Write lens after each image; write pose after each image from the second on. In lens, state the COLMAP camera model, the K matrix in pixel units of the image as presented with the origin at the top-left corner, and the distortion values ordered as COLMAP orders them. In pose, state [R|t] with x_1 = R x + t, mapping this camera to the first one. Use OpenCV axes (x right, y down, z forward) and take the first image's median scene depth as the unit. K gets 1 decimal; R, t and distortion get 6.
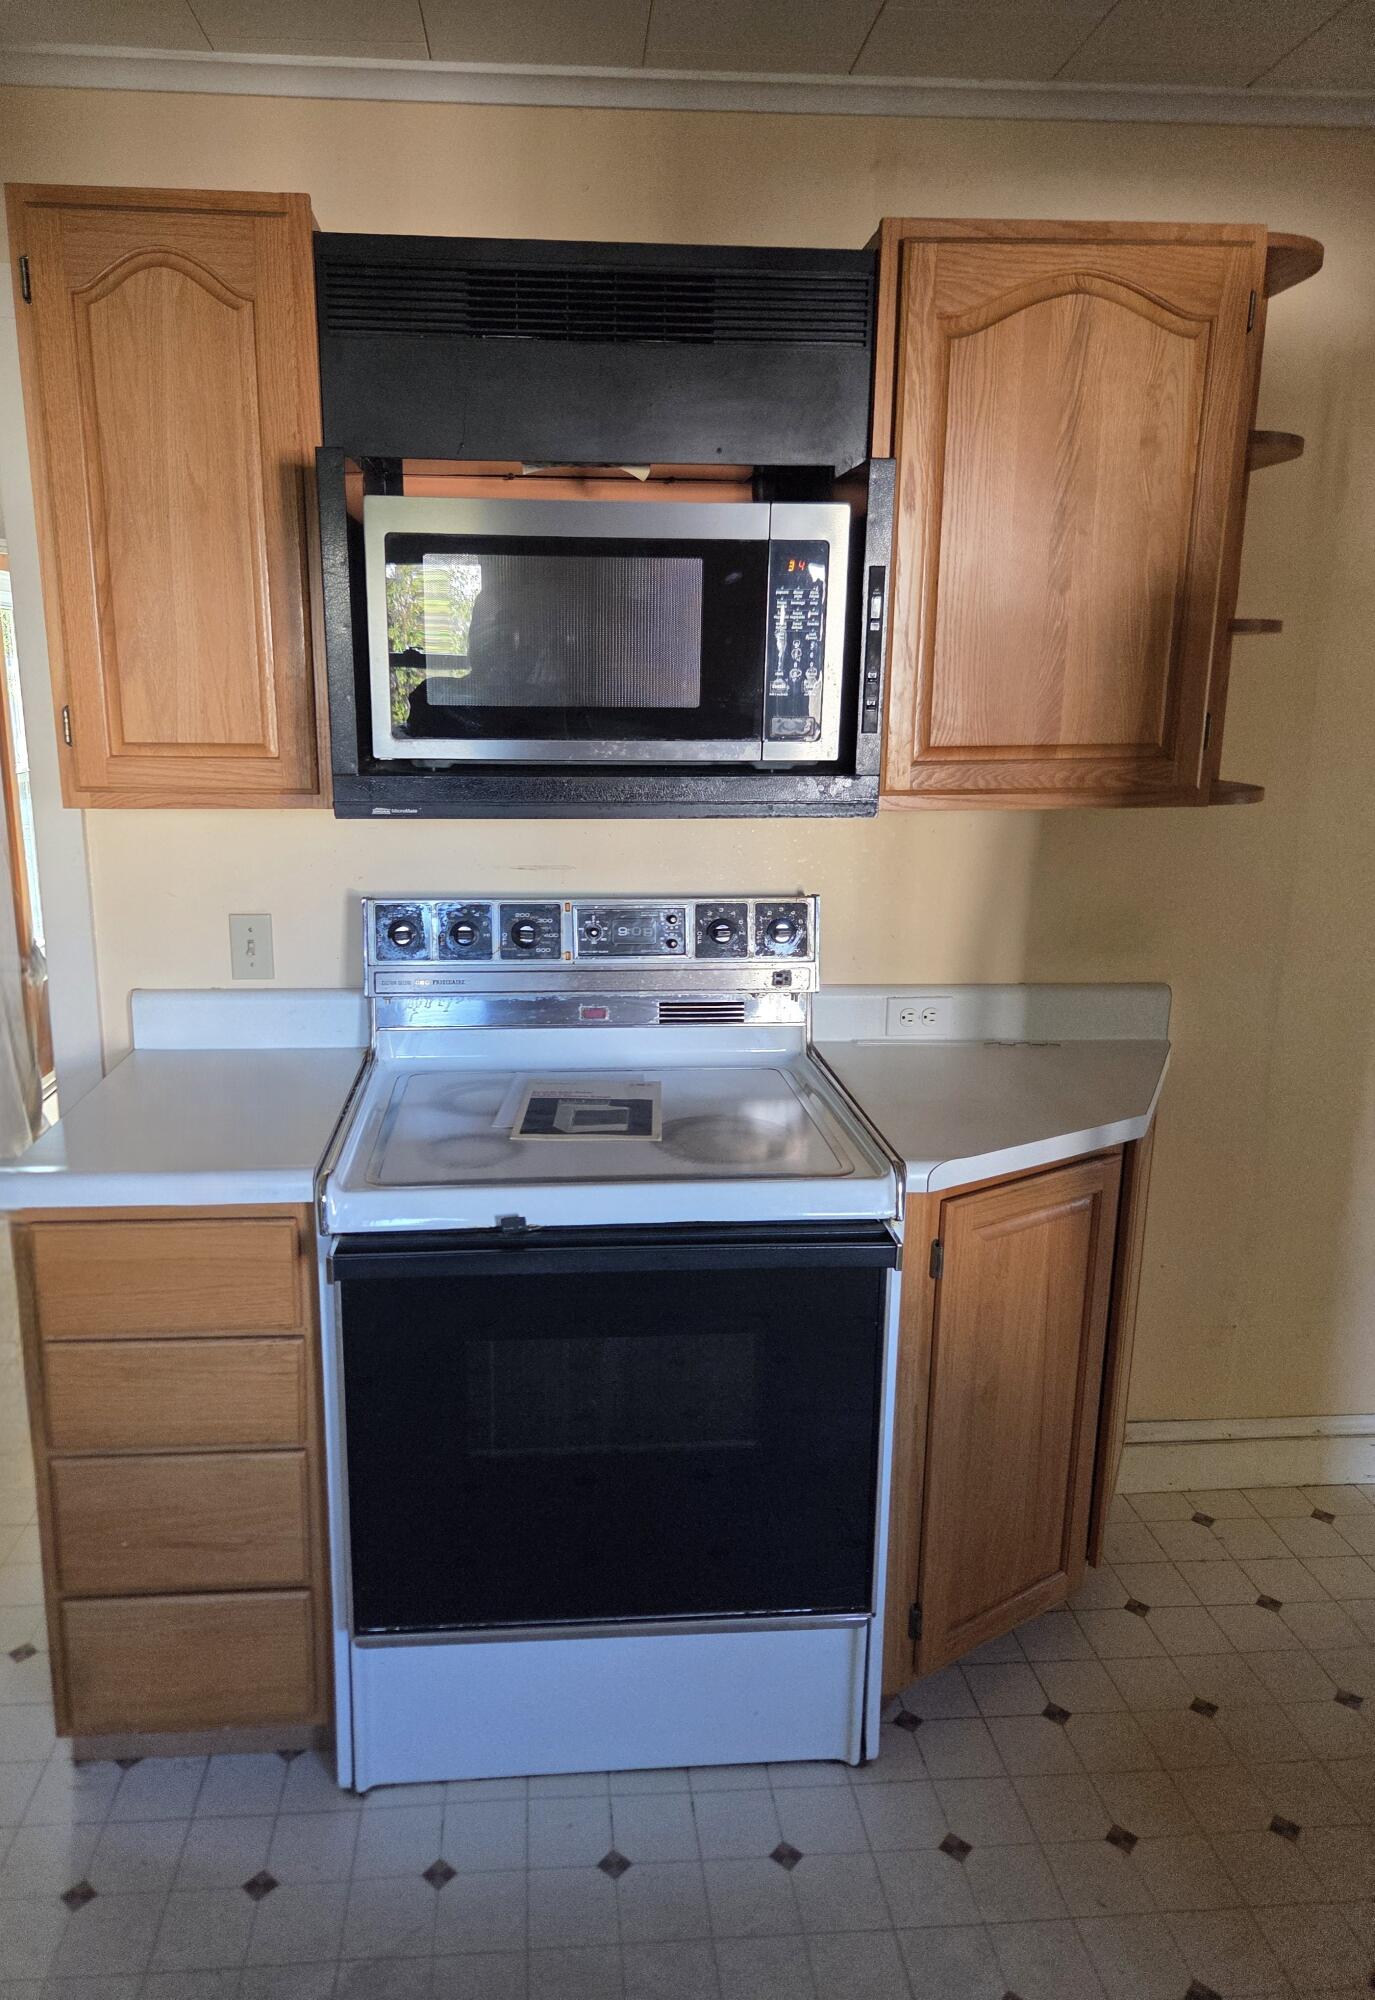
lens RADIAL K [[1389.5, 0, 687.5], [0, 1389.5, 1000.0], [0, 0, 1]] dist [0.024440, -0.002675]
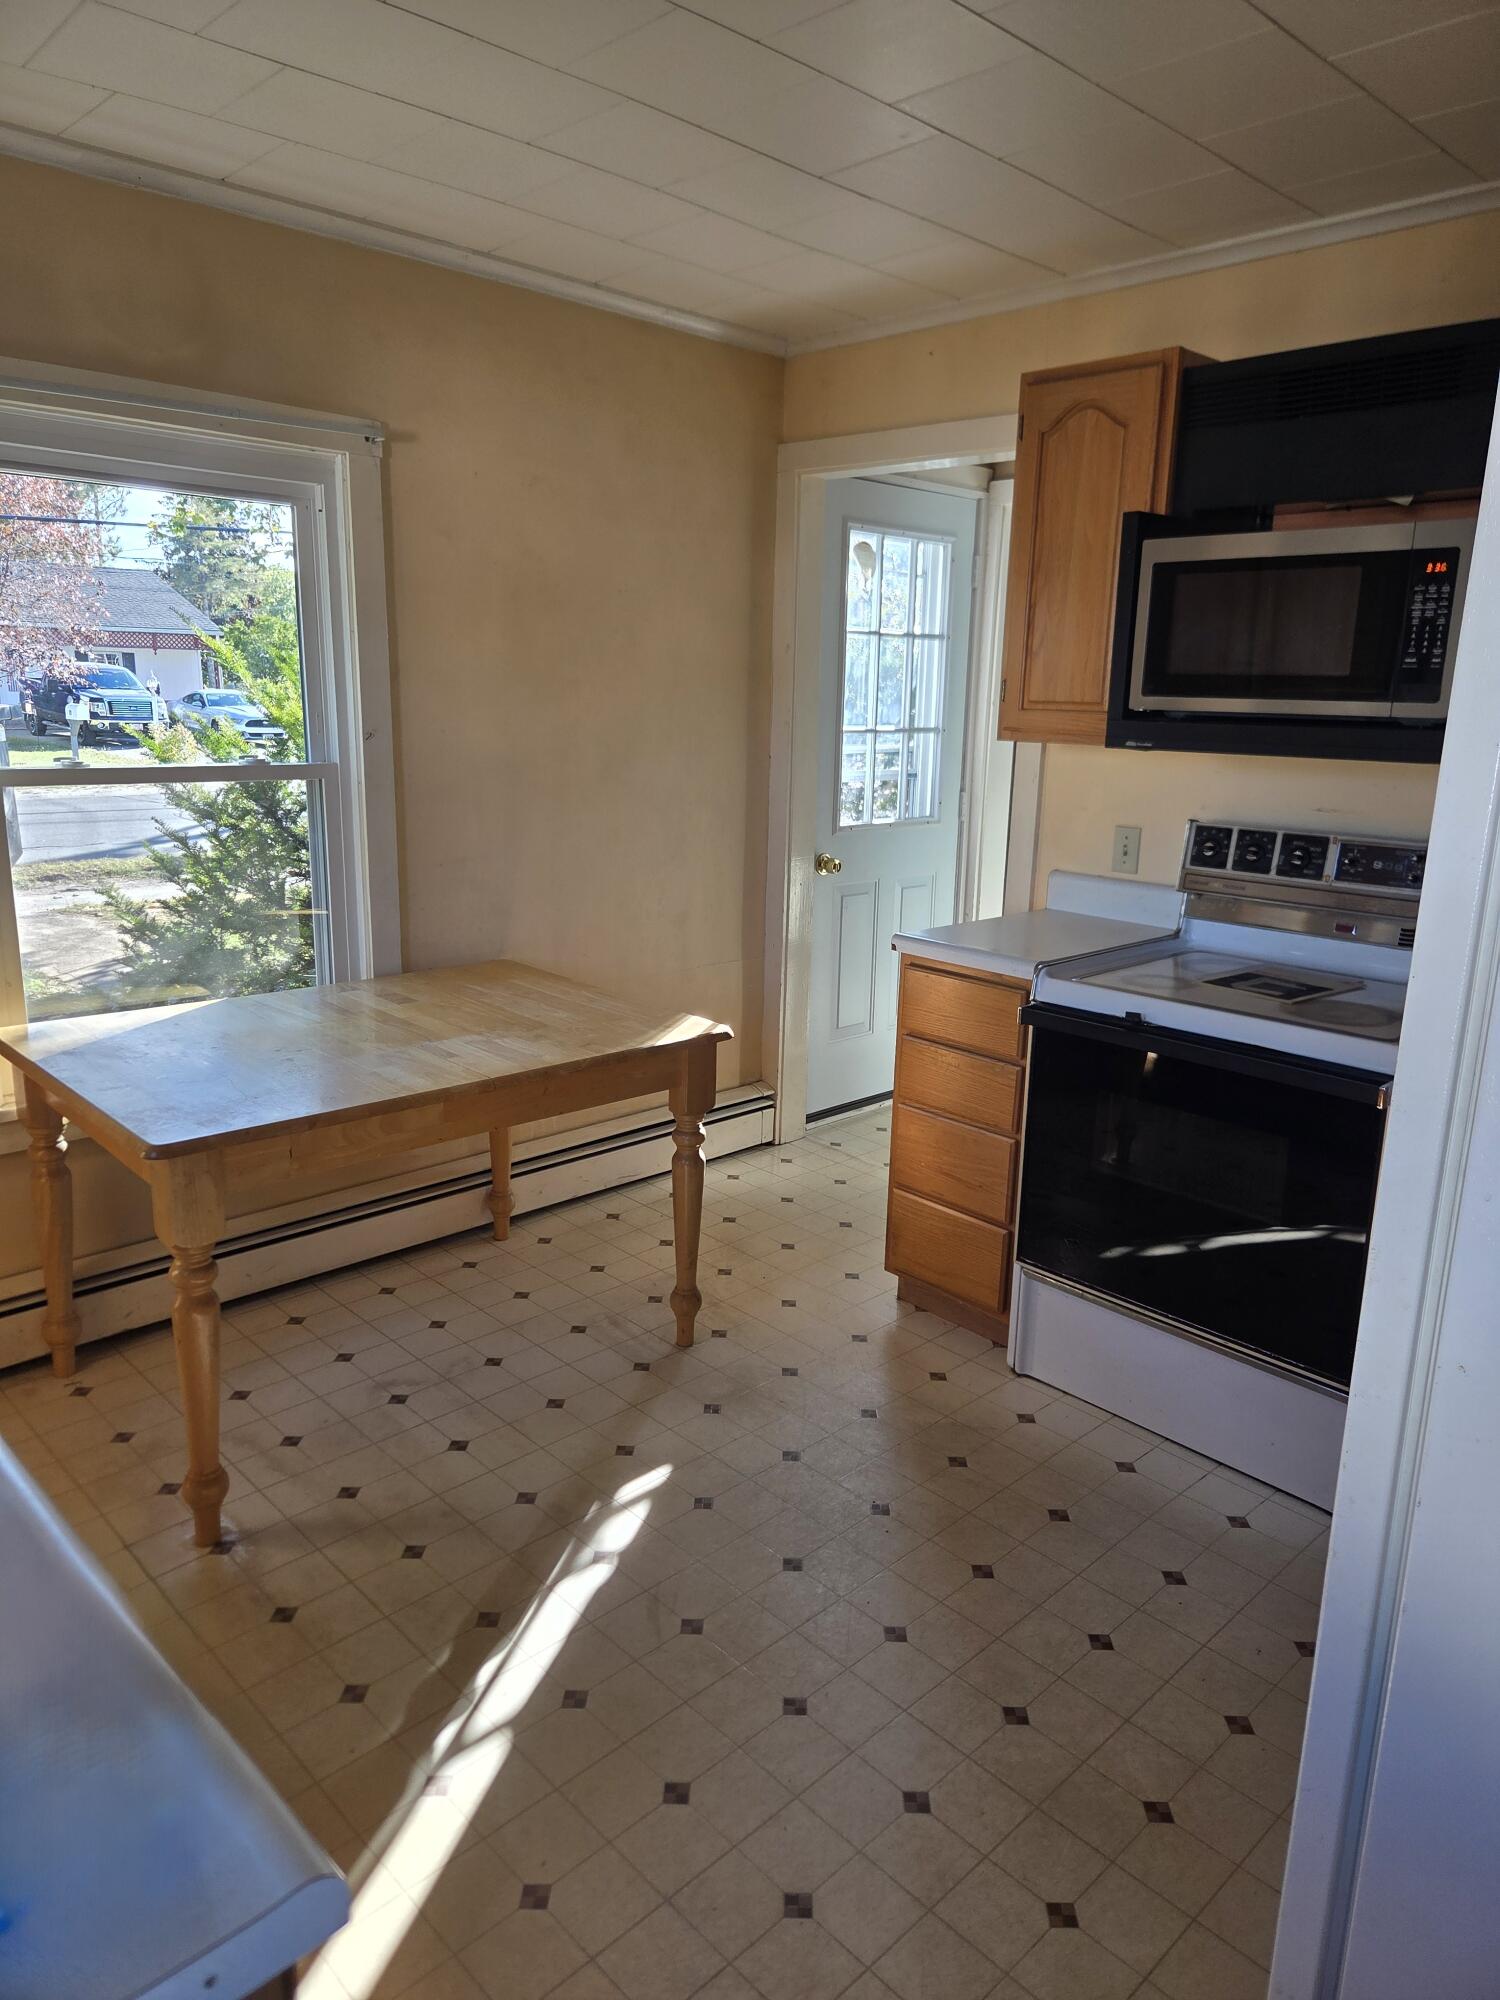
lens RADIAL K [[1338.9, 0, 750.0], [0, 1338.9, 1000.0], [0, 0, 1]] dist [0.073686, -0.060425]
pose [[0.639606, 0.185717, -0.745931, 0.657035], [-0.192316, 0.978177, 0.078637, 0.102535], [0.744257, 0.093157, 0.661365, -0.271965]]
